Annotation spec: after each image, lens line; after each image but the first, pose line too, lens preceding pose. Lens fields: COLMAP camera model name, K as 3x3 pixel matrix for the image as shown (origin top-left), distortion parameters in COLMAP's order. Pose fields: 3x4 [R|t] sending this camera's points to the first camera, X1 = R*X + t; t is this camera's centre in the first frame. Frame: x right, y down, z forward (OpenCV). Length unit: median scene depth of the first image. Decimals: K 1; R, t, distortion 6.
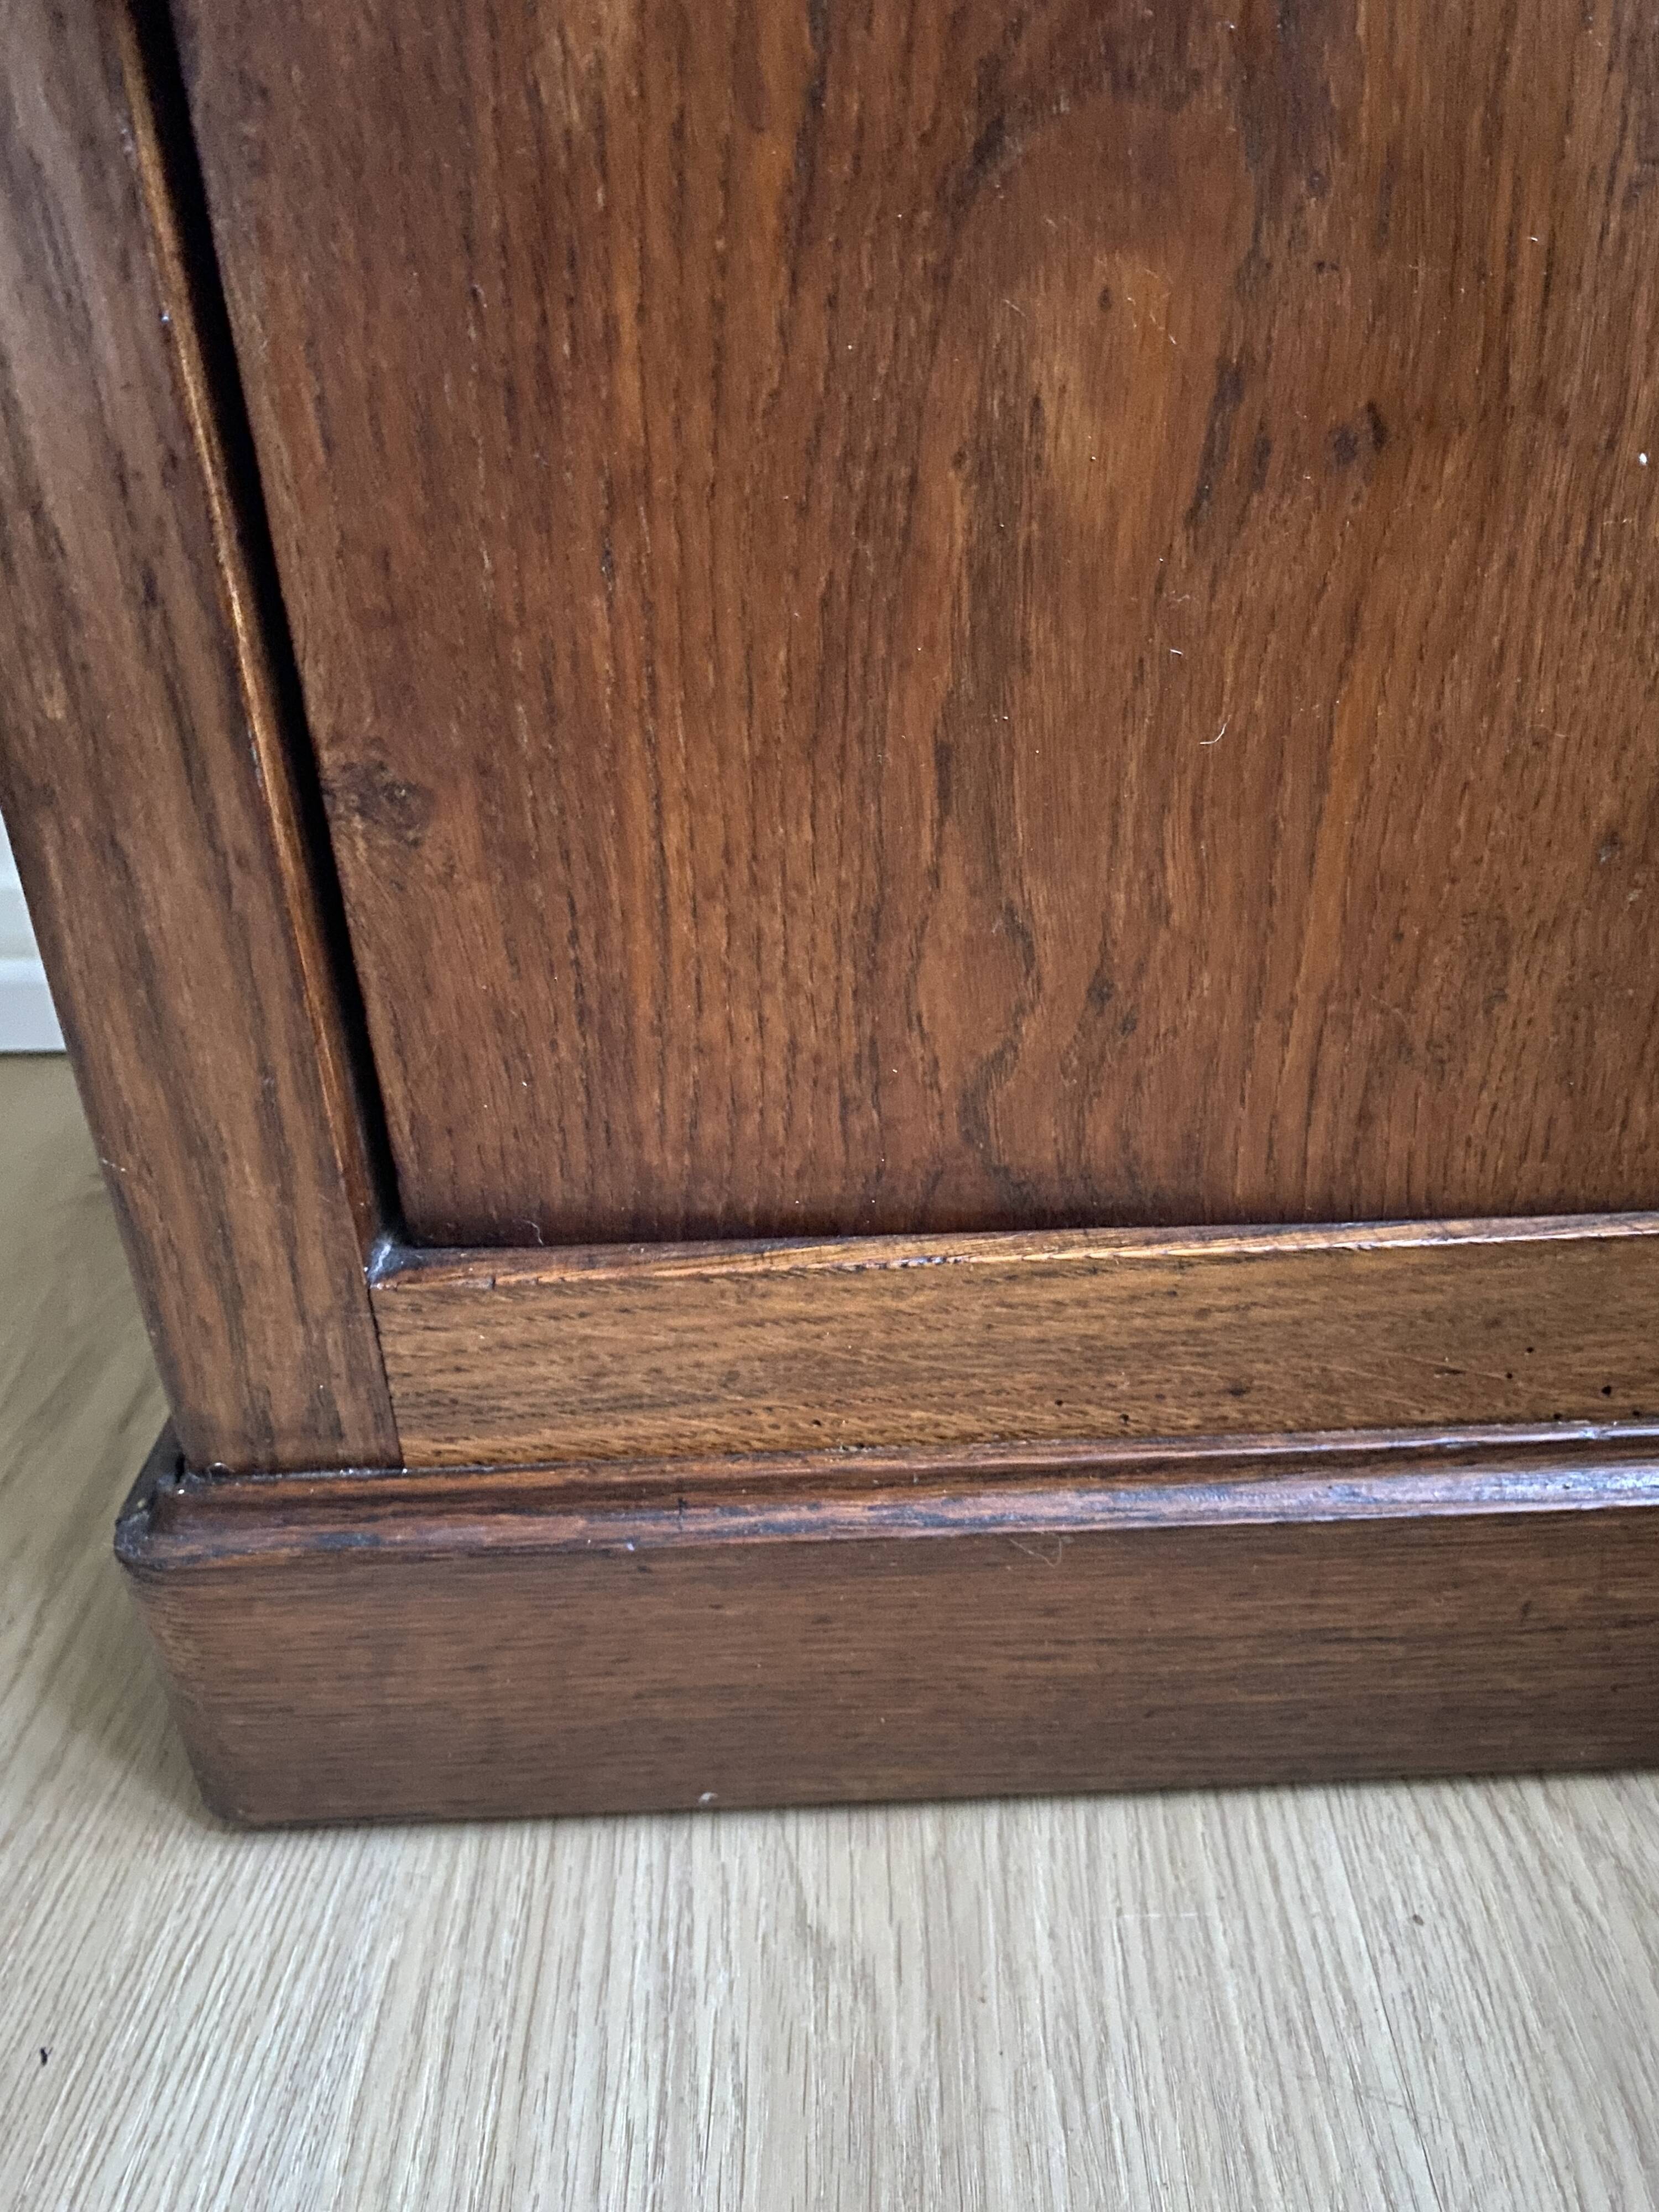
lens RADIAL K [[1749.4, 0, 875.2], [0, 1749.4, 1141.1], [0, 0, 1]] dist [0.075205, -0.122021]
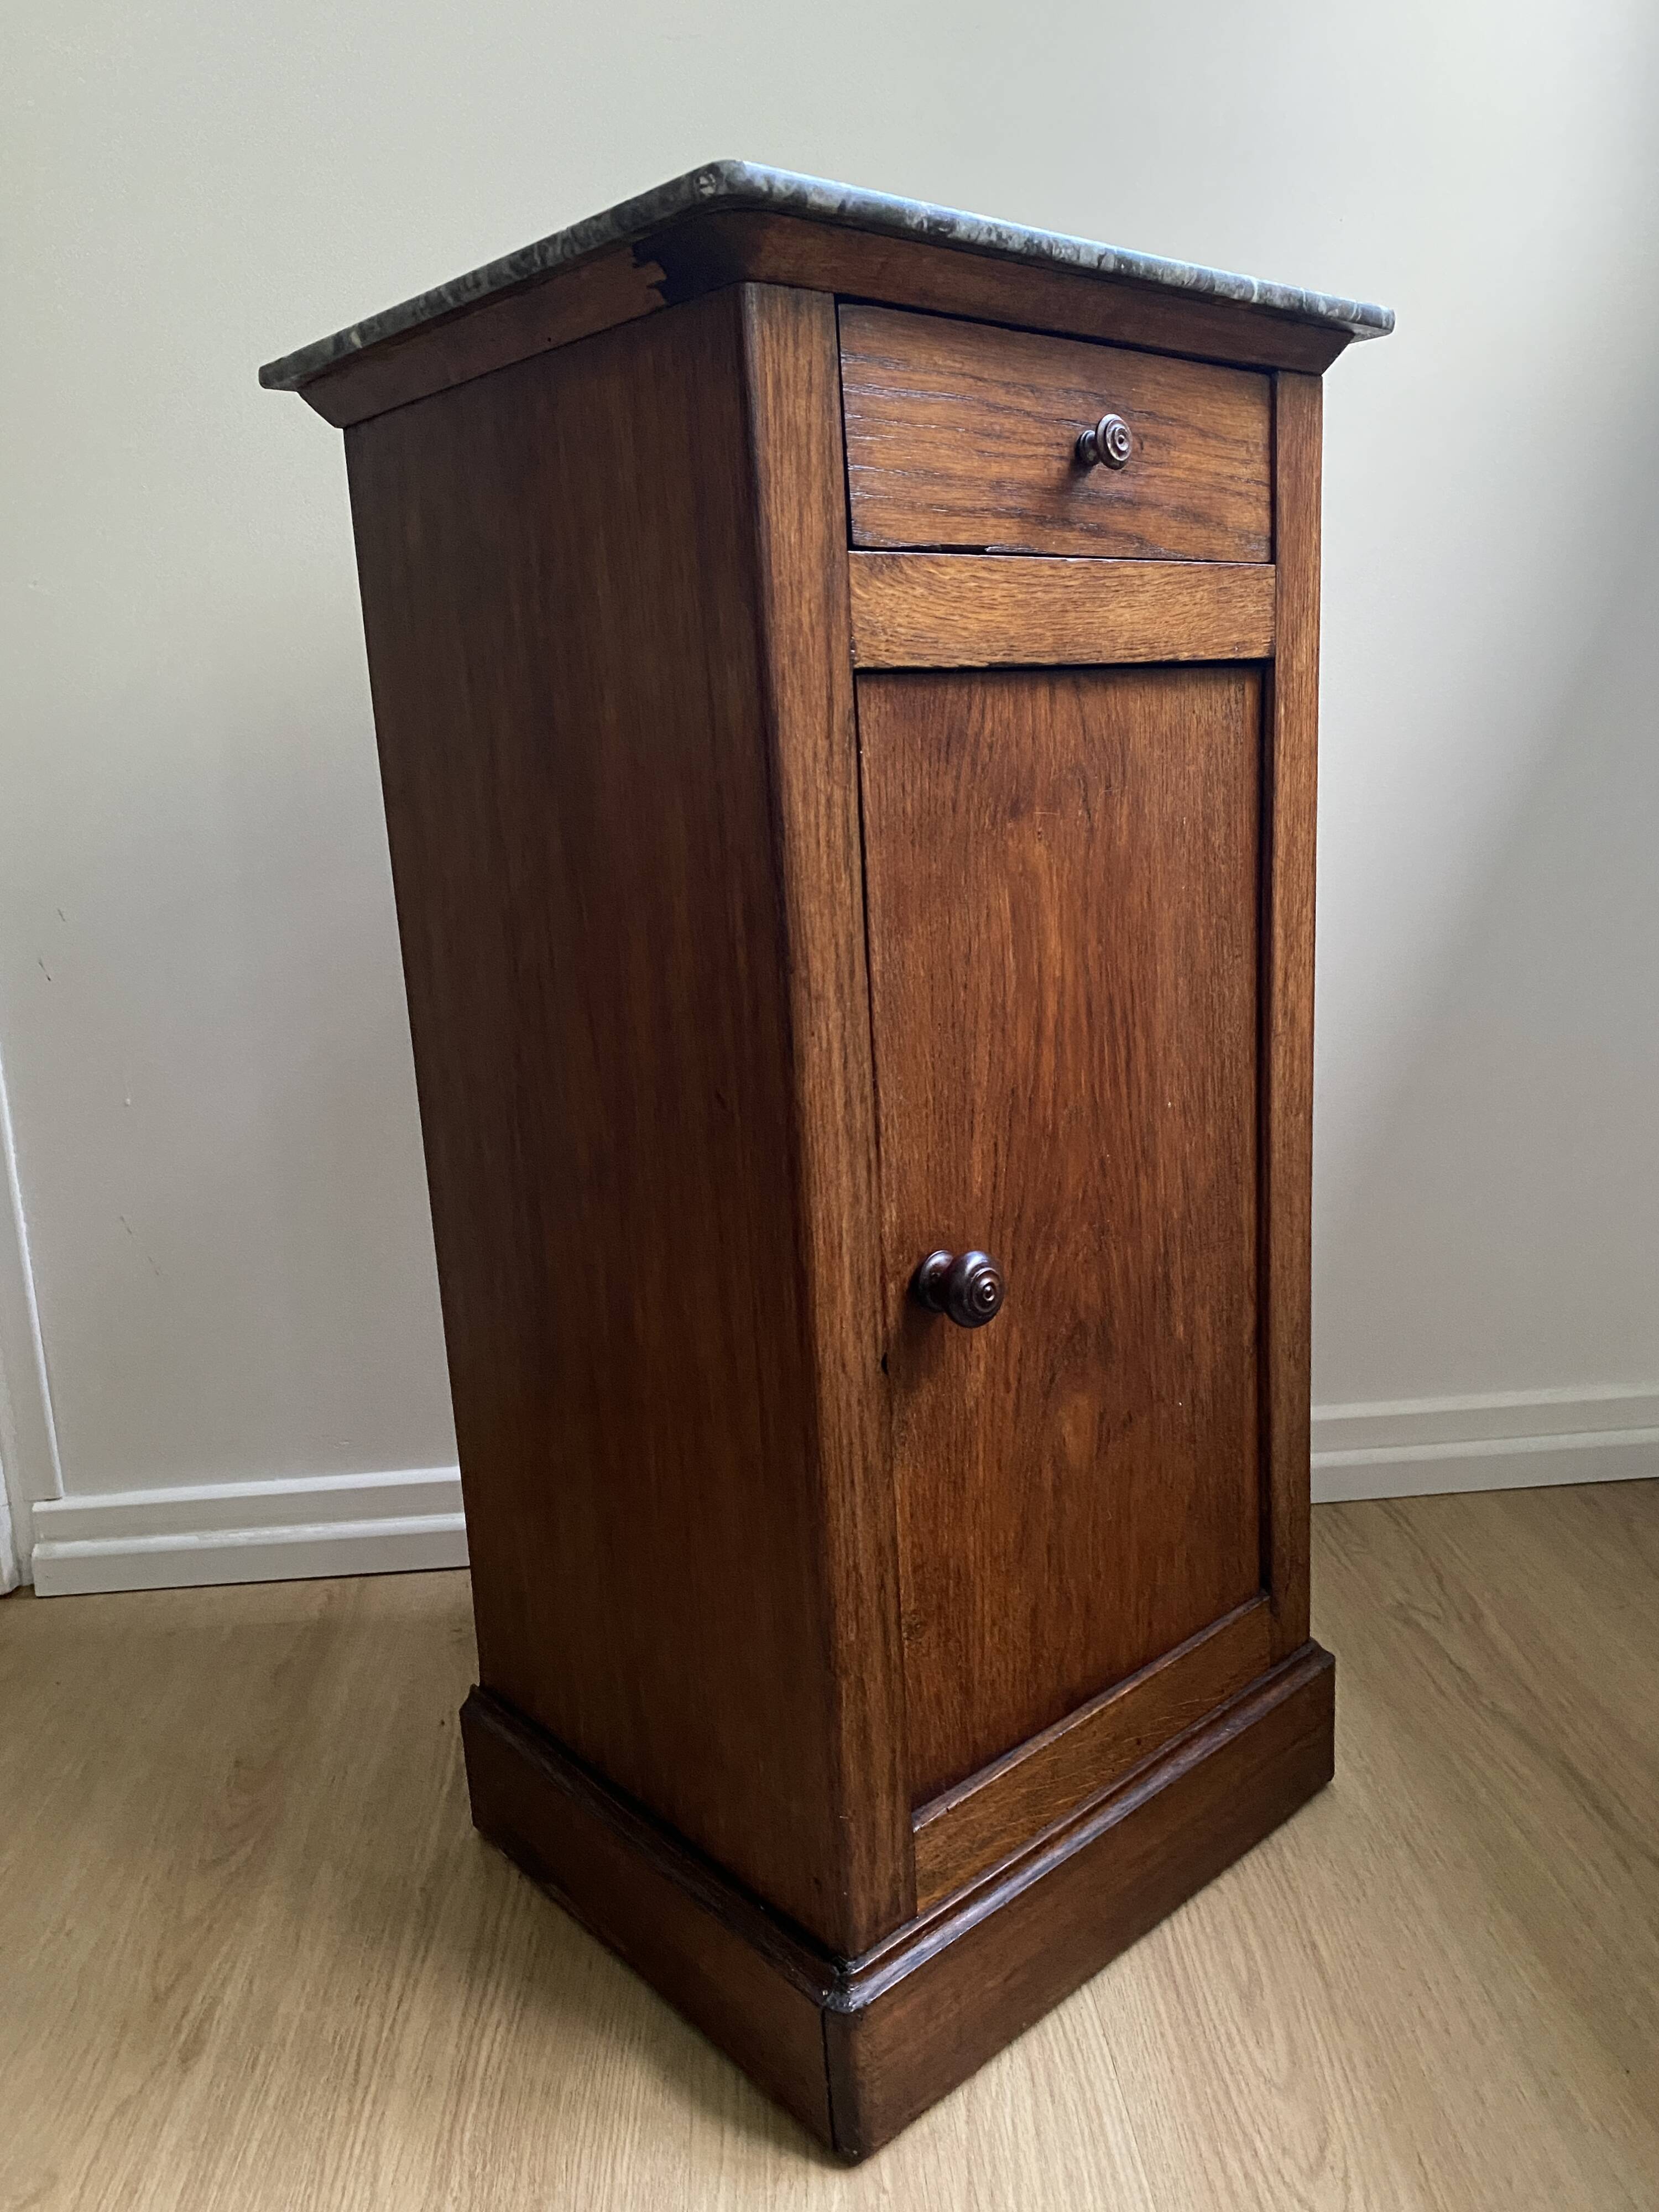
lens RADIAL K [[1682.9, 0, 821.2], [0, 1682.9, 1102.3], [0, 0, 1]] dist [0.076928, -0.131812]
pose [[0.771587, -0.160060, 0.615657, -1.665186], [0.357116, 0.909915, -0.211003, -0.384098], [-0.526423, 0.382668, 0.759239, -1.110118]]
